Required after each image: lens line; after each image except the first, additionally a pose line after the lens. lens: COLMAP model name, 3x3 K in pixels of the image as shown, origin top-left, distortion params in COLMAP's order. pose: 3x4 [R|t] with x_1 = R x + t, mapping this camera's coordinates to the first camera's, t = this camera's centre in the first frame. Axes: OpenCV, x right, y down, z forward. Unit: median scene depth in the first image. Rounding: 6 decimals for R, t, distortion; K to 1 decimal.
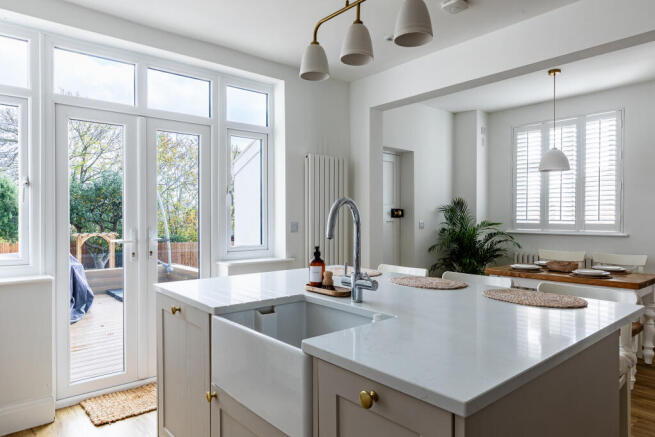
lens RADIAL K [[408.7, 0, 327.5], [0, 408.7, 218.5], [0, 0, 1]] dist [0.036573, -0.000980]
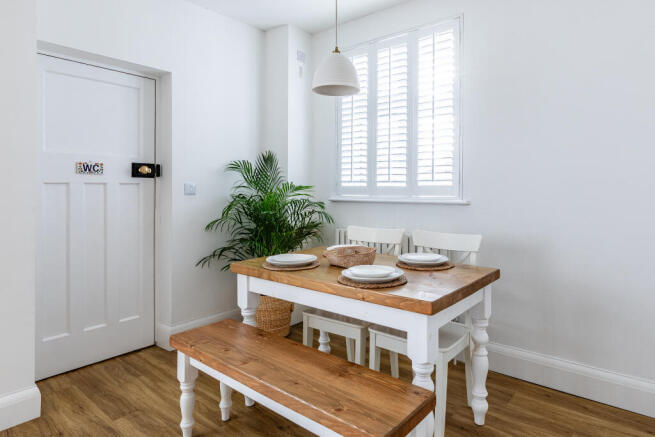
lens RADIAL K [[393.4, 0, 330.5], [0, 393.4, 185.1], [0, 0, 1]] dist [0.054051, 0.000110]
pose [[0.985776, -0.001021, 0.168059, 0.348507], [0.002456, 0.999962, -0.008333, 0.015202], [-0.168044, 0.008627, 0.985742, 0.358459]]
